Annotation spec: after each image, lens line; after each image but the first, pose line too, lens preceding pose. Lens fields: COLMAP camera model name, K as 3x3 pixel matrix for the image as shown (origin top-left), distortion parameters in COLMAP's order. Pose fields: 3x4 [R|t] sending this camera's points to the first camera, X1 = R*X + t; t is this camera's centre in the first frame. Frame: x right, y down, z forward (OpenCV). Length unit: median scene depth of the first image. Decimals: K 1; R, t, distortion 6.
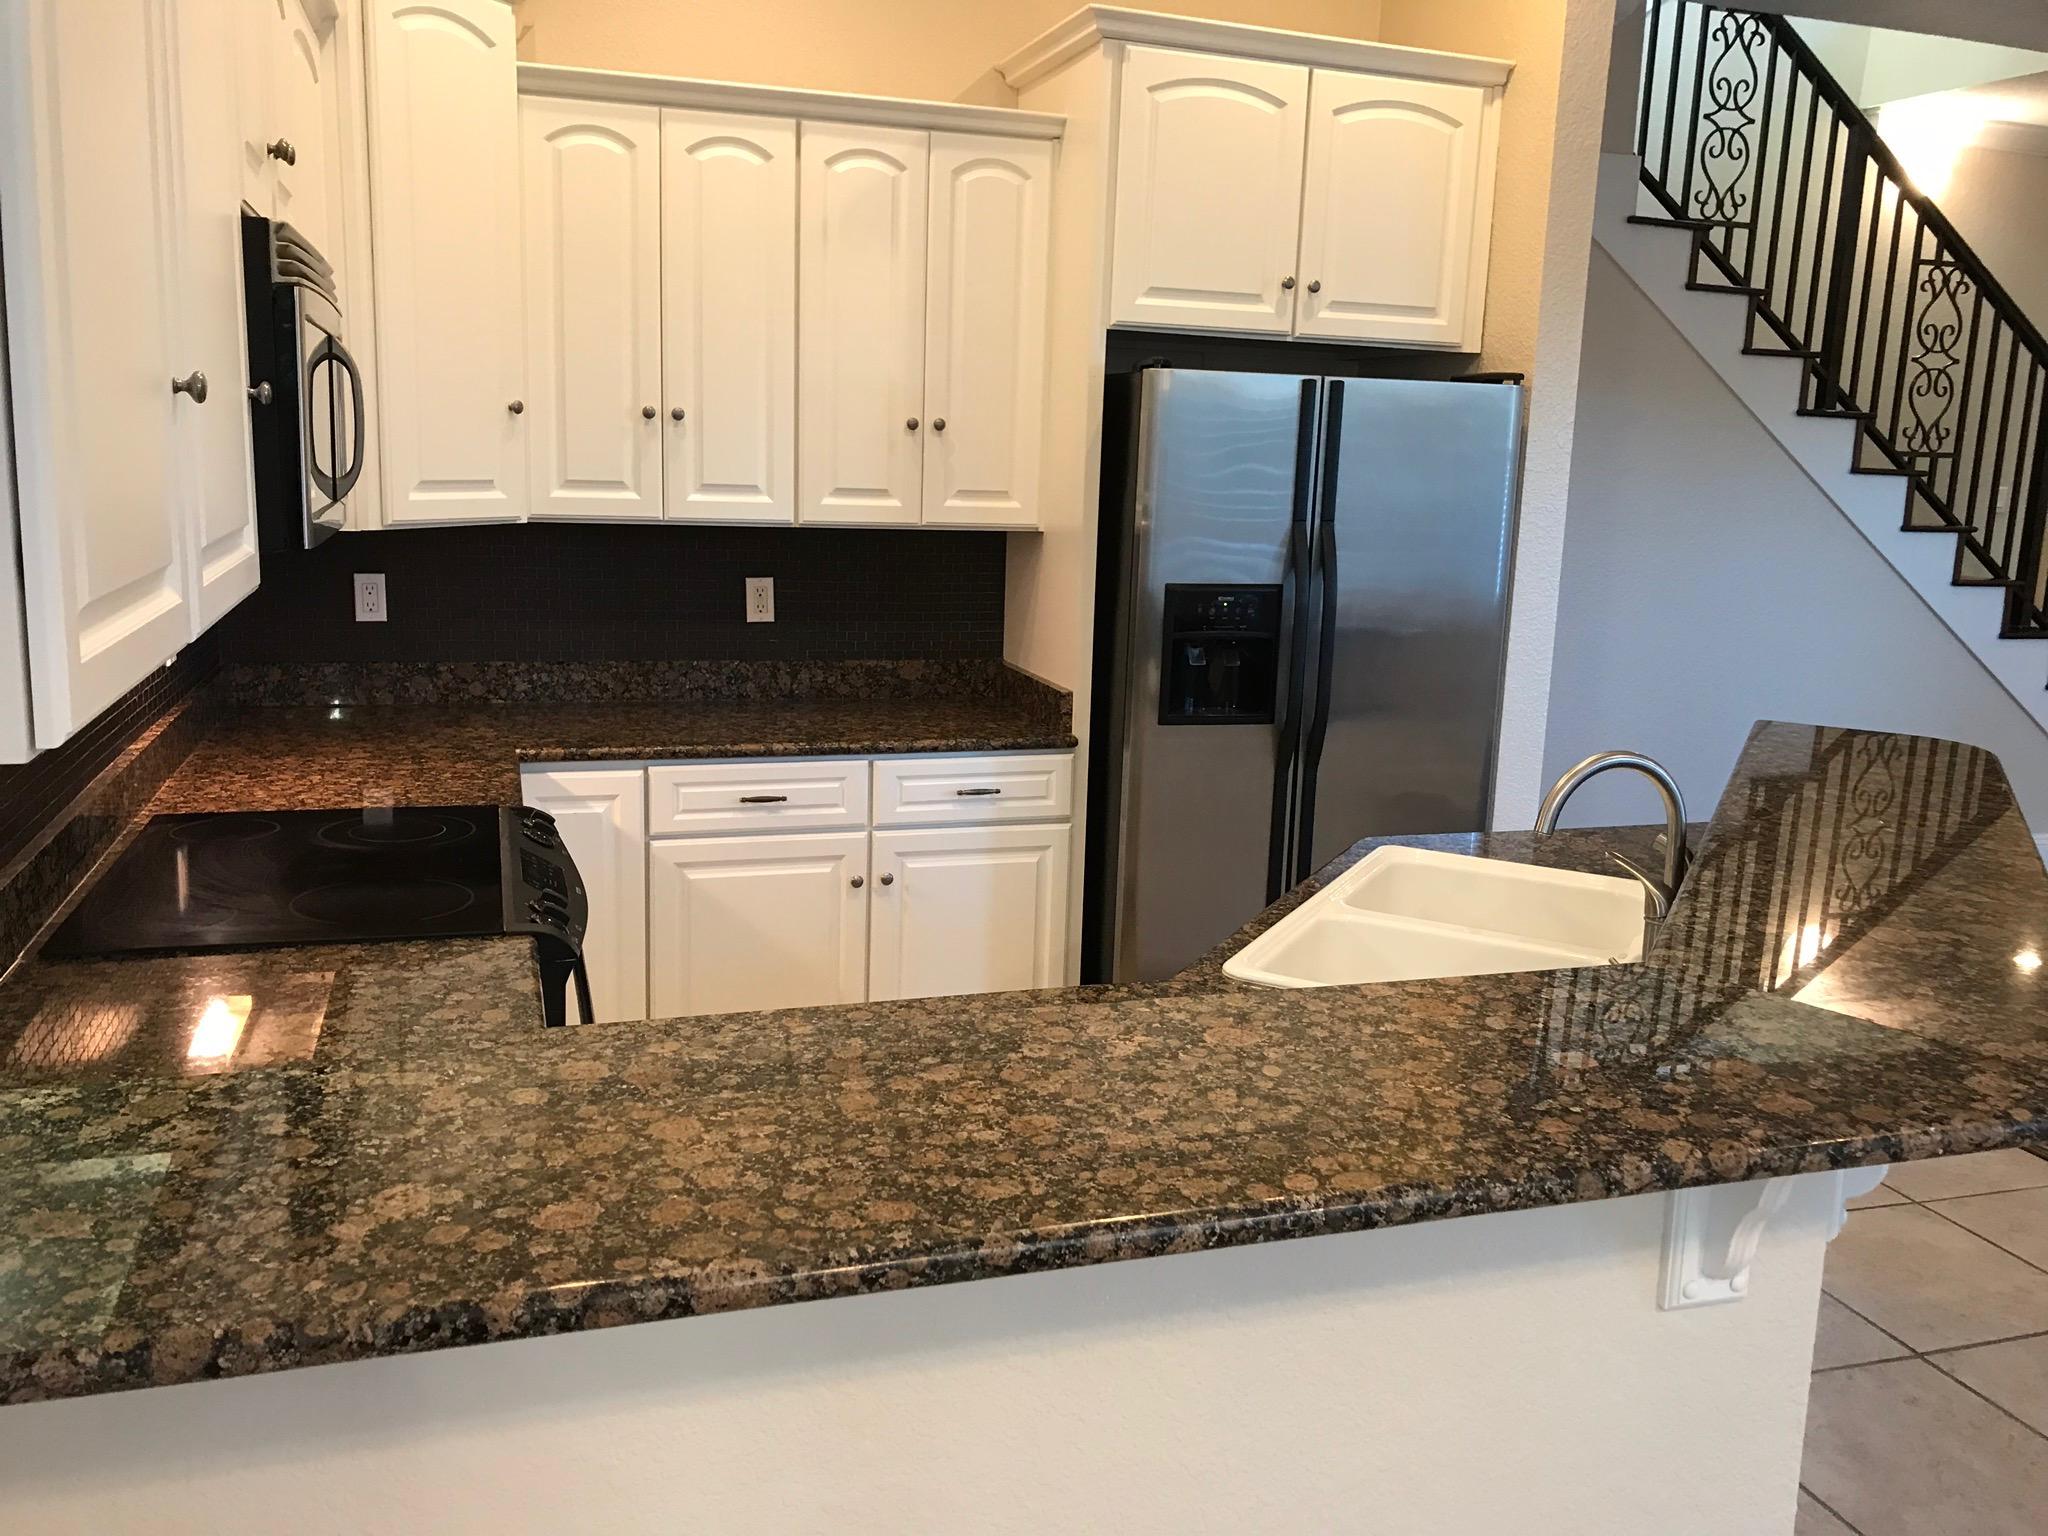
lens RADIAL K [[1689.8, 0, 1018.6], [0, 1689.8, 753.9], [0, 0, 1]] dist [0.035301, -0.021427]
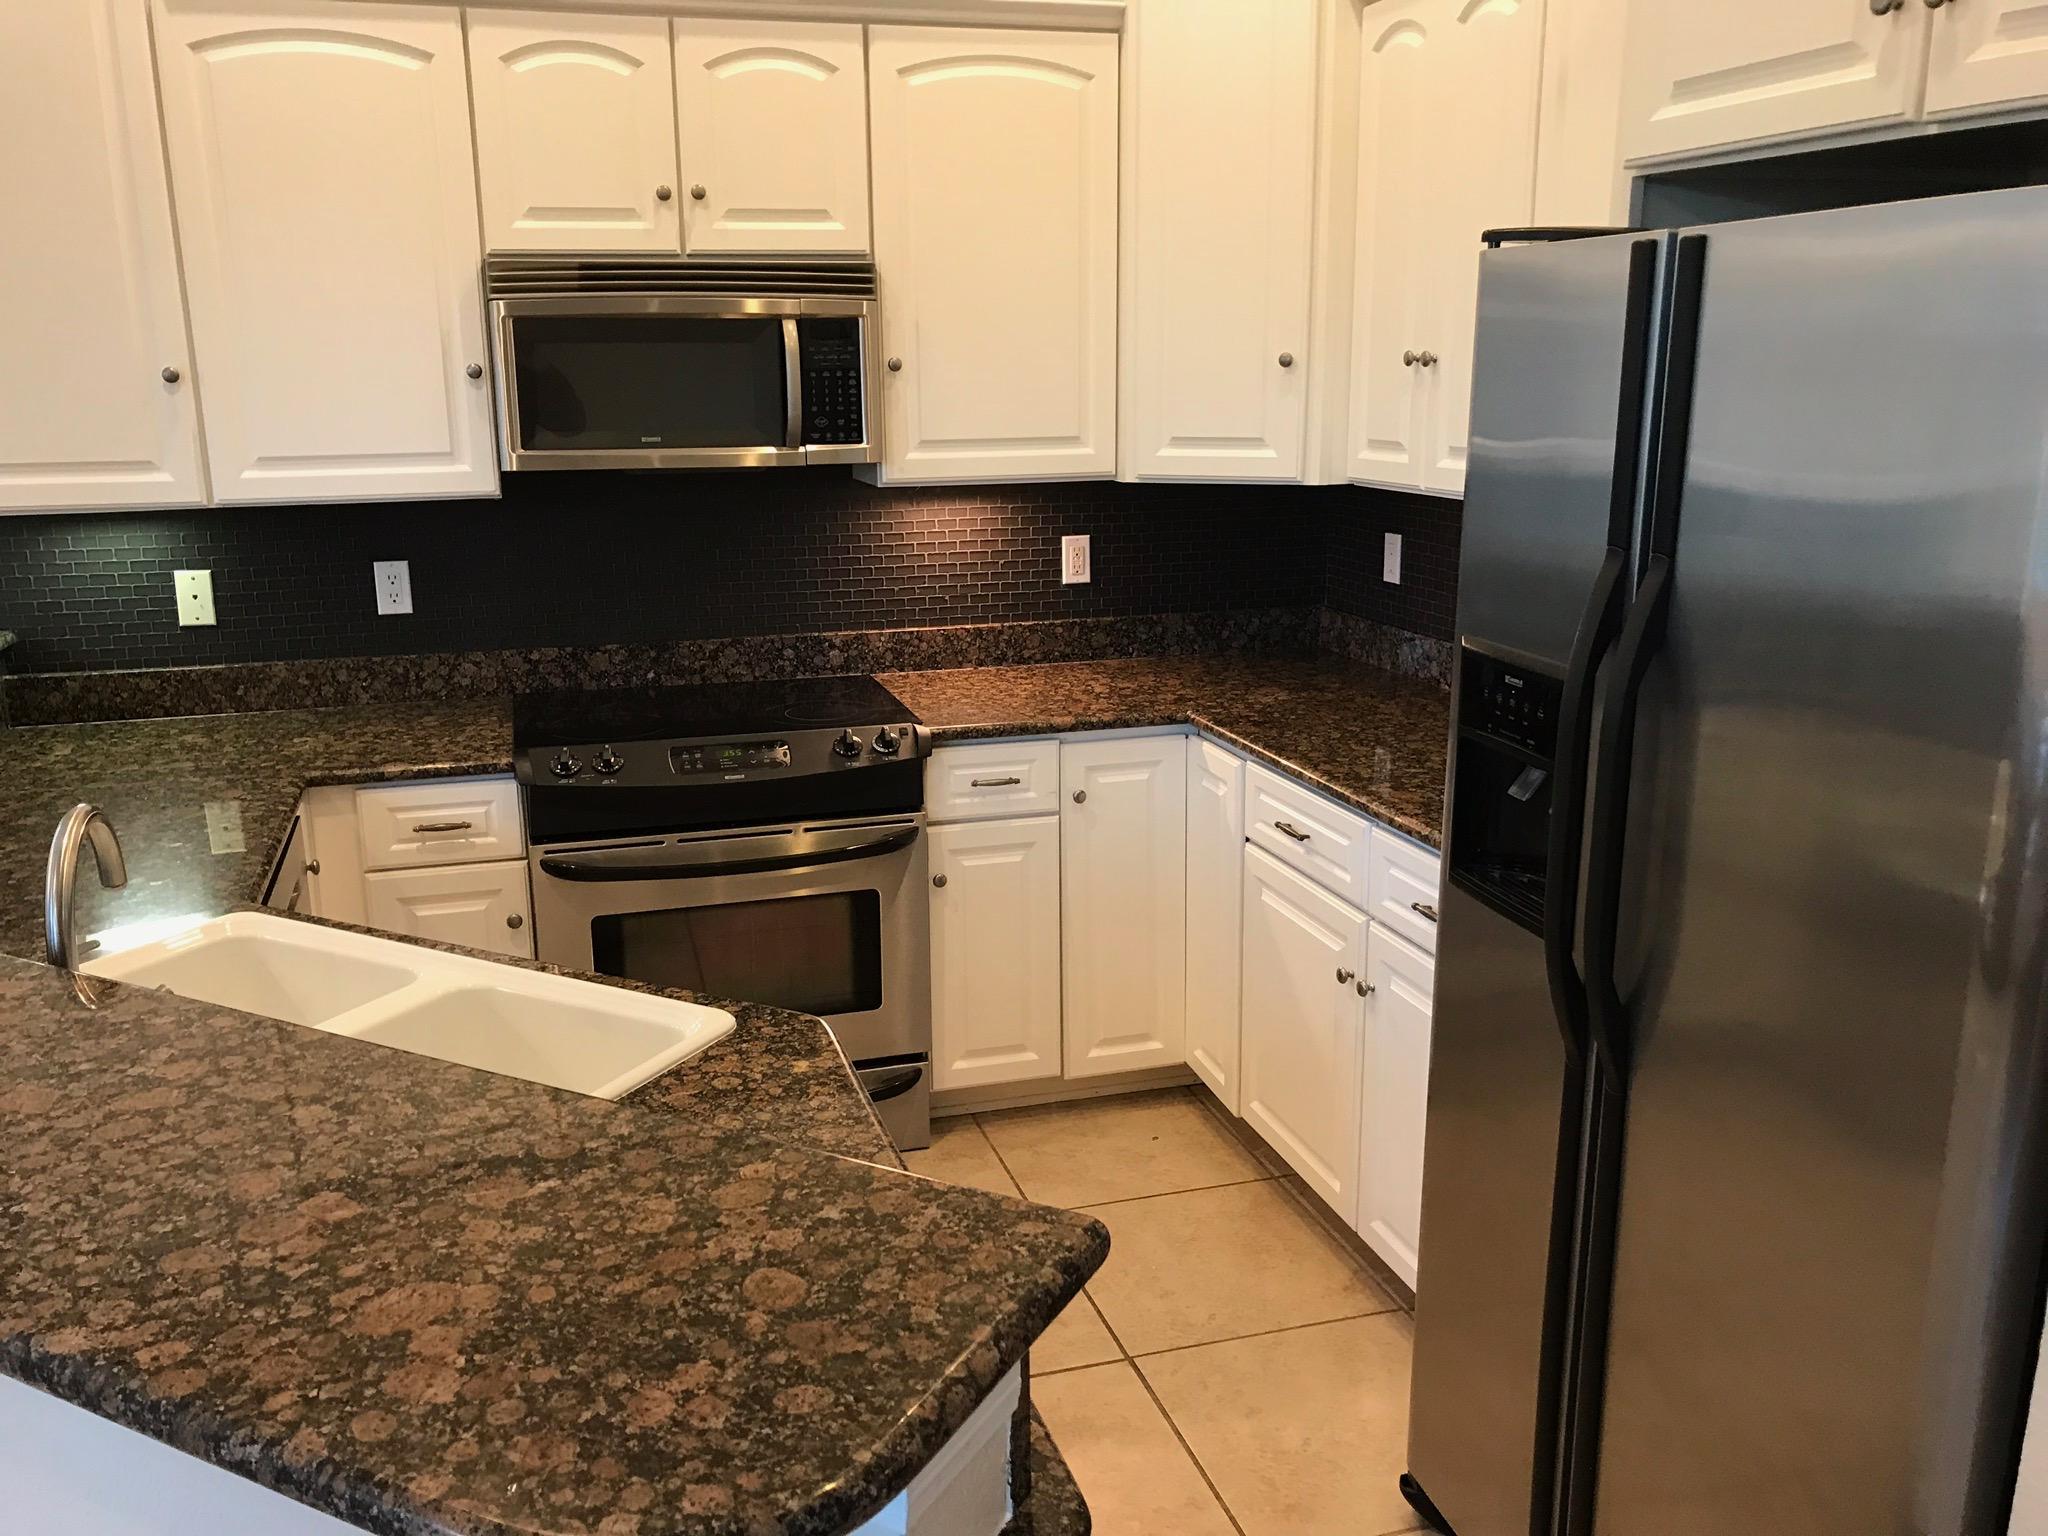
lens RADIAL K [[1689.8, 0, 1001.5], [0, 1689.8, 771.7], [0, 0, 1]] dist [0.035301, -0.021427]
pose [[-0.022617, 0.205267, -0.978445, 0.706813], [-0.170207, 0.963616, 0.206090, -0.159648], [0.985149, 0.171199, 0.013143, 0.918832]]
